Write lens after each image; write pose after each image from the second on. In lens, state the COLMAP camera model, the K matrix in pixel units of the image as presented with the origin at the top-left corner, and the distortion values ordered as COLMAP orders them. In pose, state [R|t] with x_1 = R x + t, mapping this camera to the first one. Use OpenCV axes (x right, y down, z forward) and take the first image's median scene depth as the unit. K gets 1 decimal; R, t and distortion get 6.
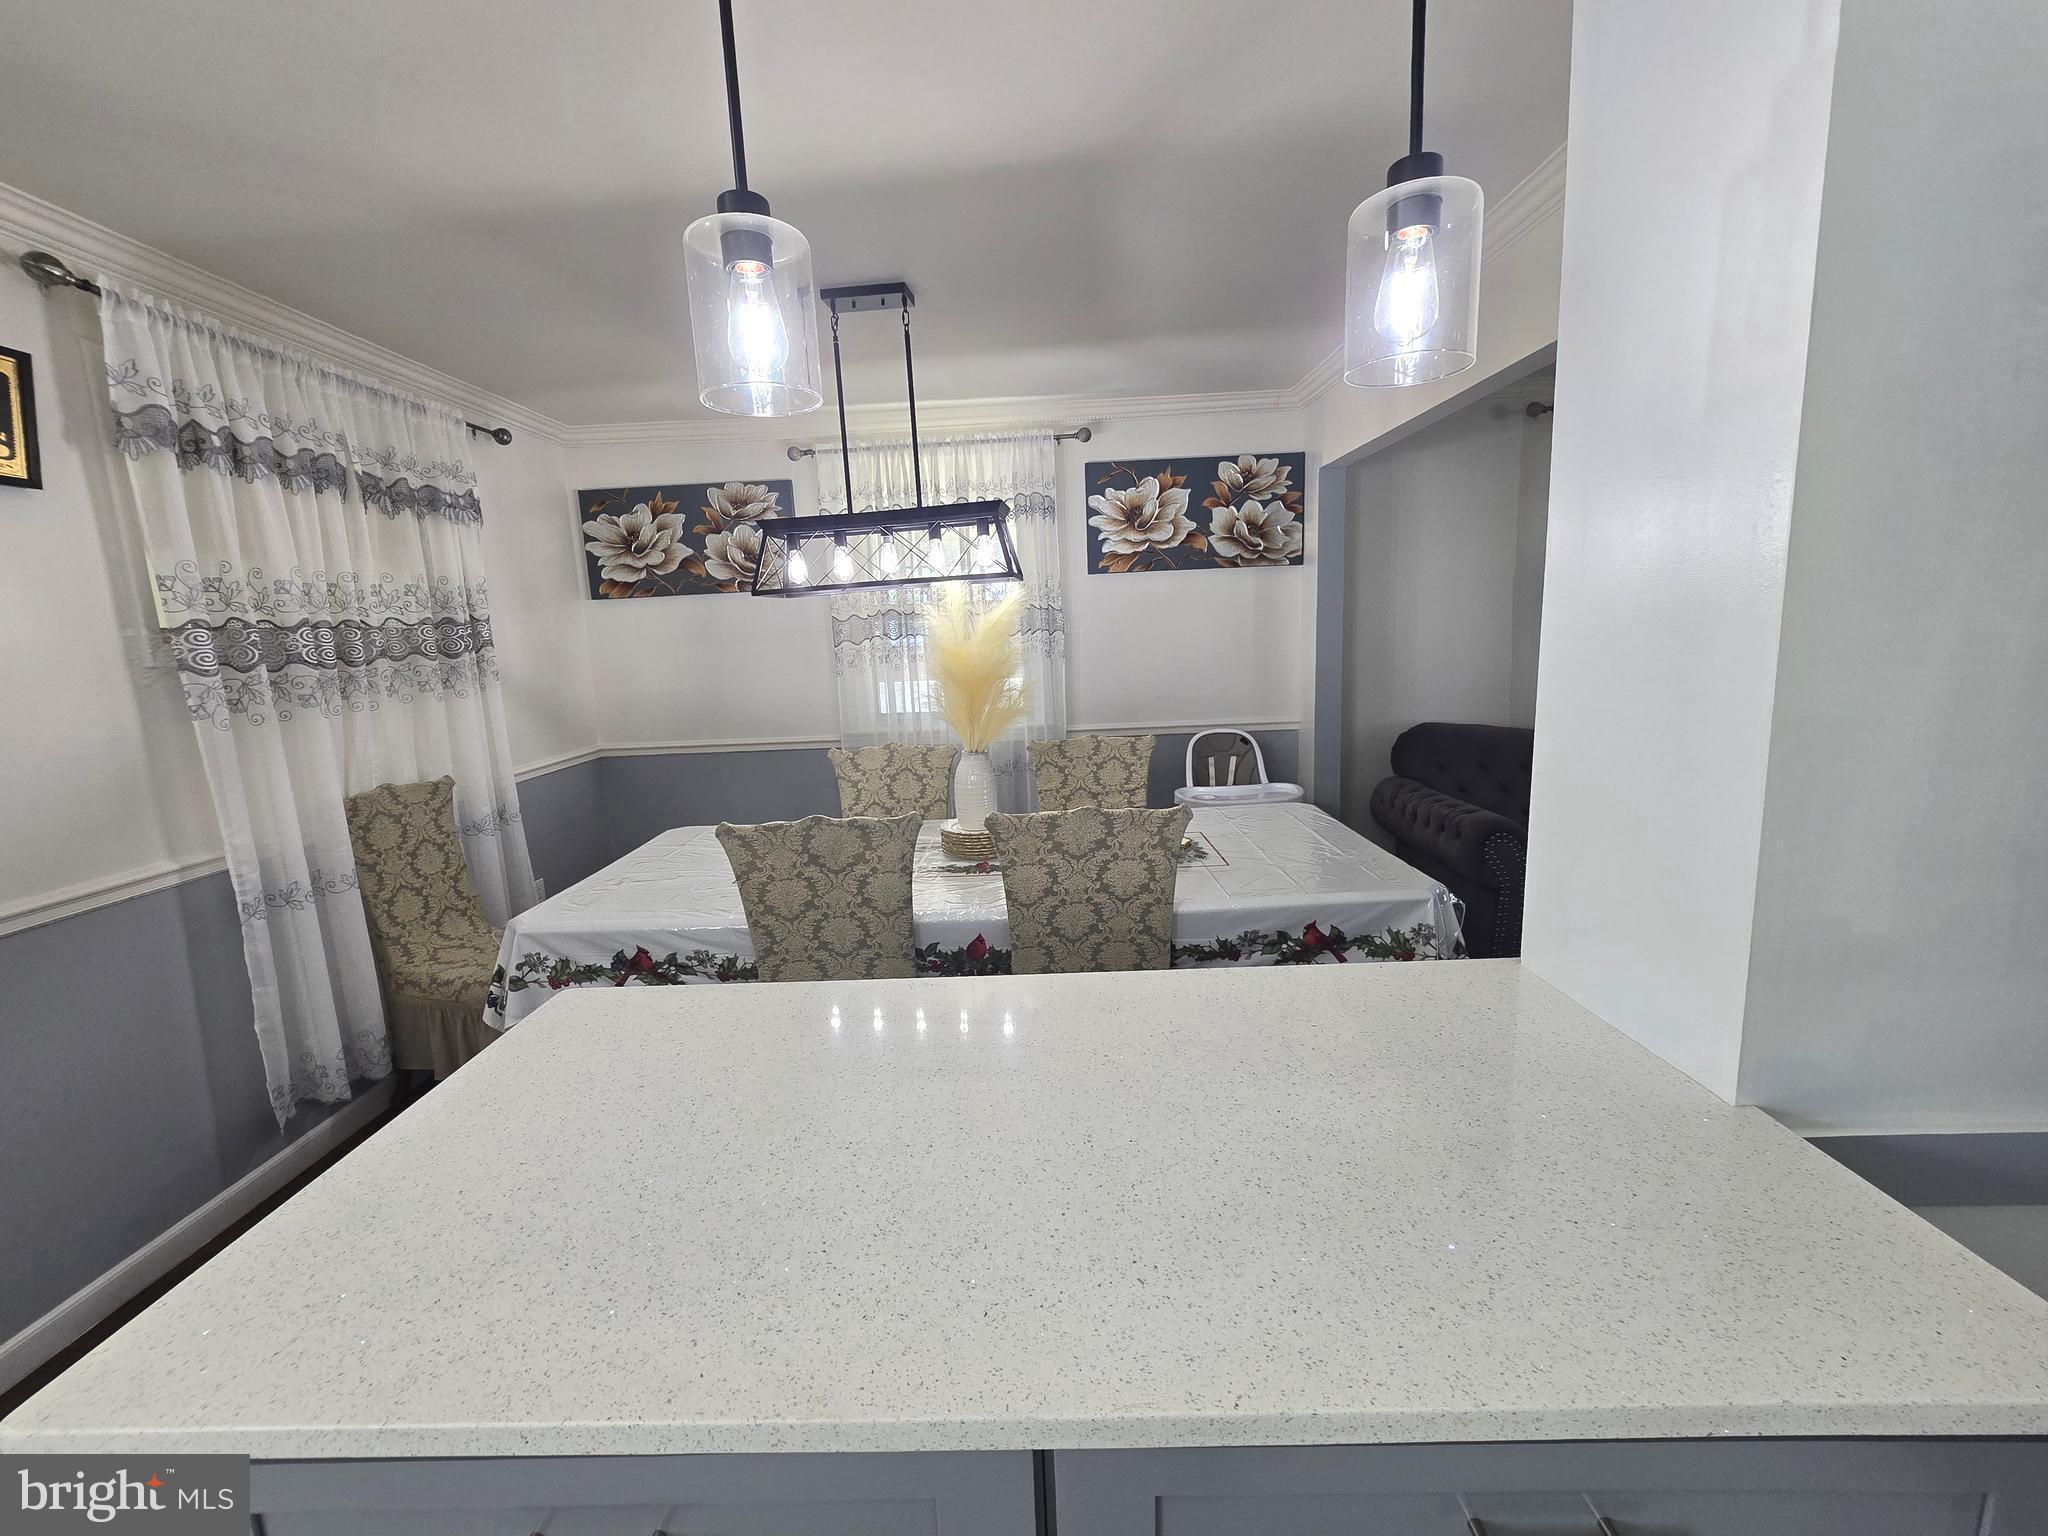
lens RADIAL K [[835.9, 0, 1021.3], [0, 835.9, 770.6], [0, 0, 1]] dist [-0.006981, 0.001220]
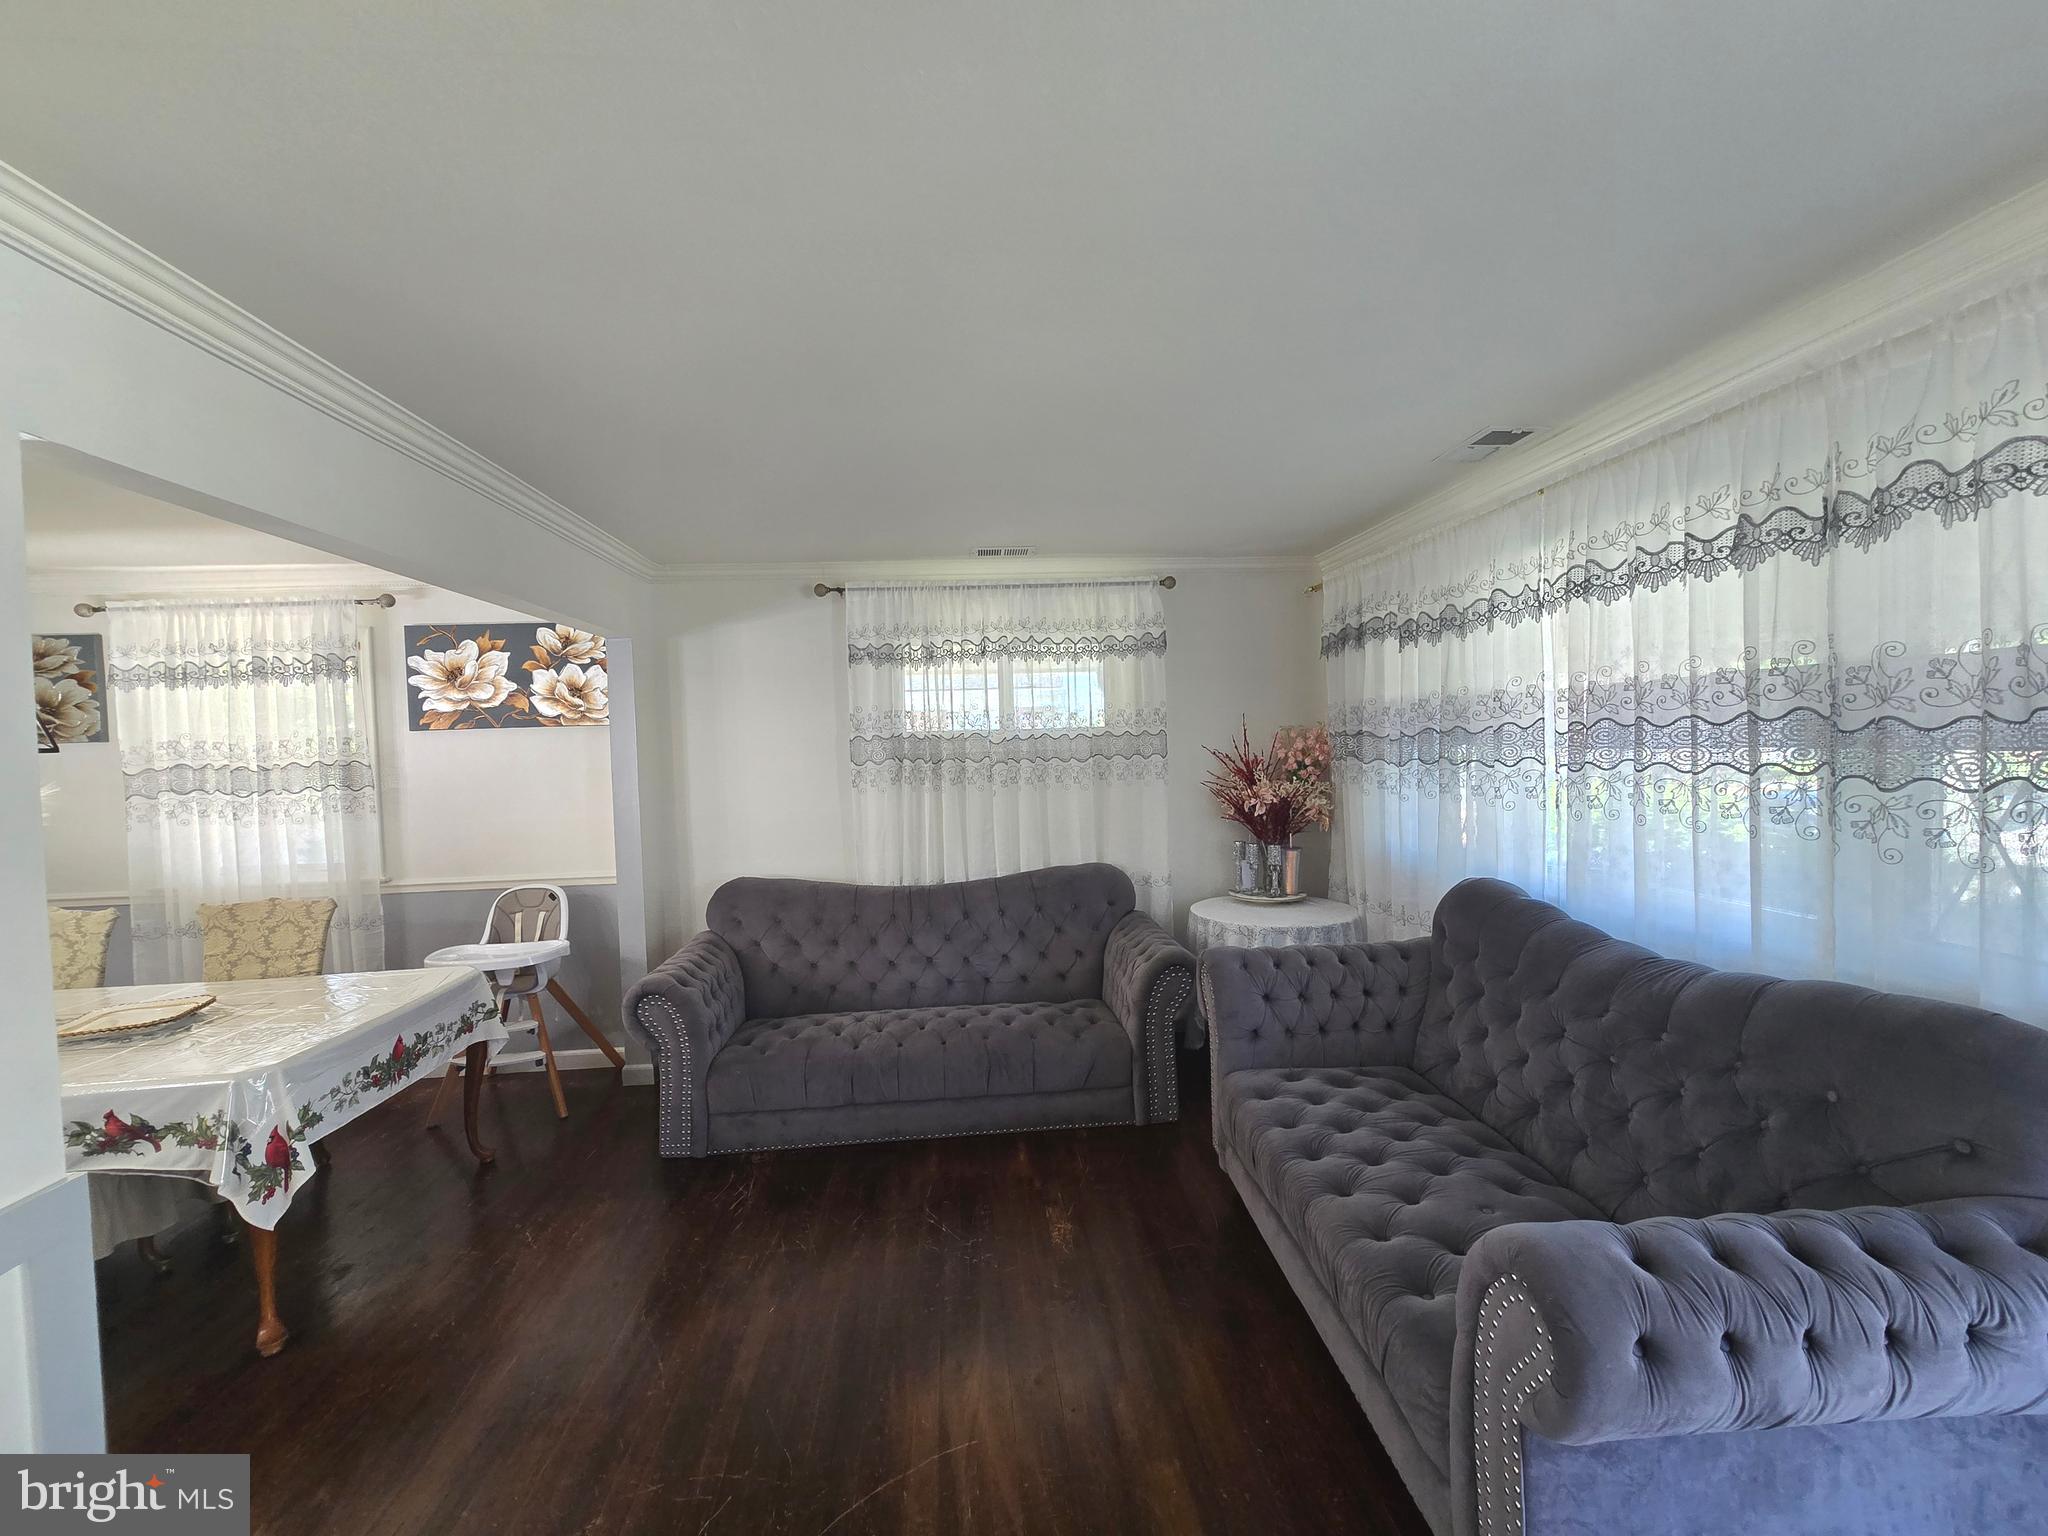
lens RADIAL K [[835.9, 0, 1023.9], [0, 835.9, 771.9], [0, 0, 1]] dist [-0.006981, 0.001220]
pose [[0.994374, 0.007573, 0.105655, 0.729100], [0.007484, 0.989925, -0.141394, -0.037346], [-0.105661, 0.141389, 0.984299, -0.071459]]
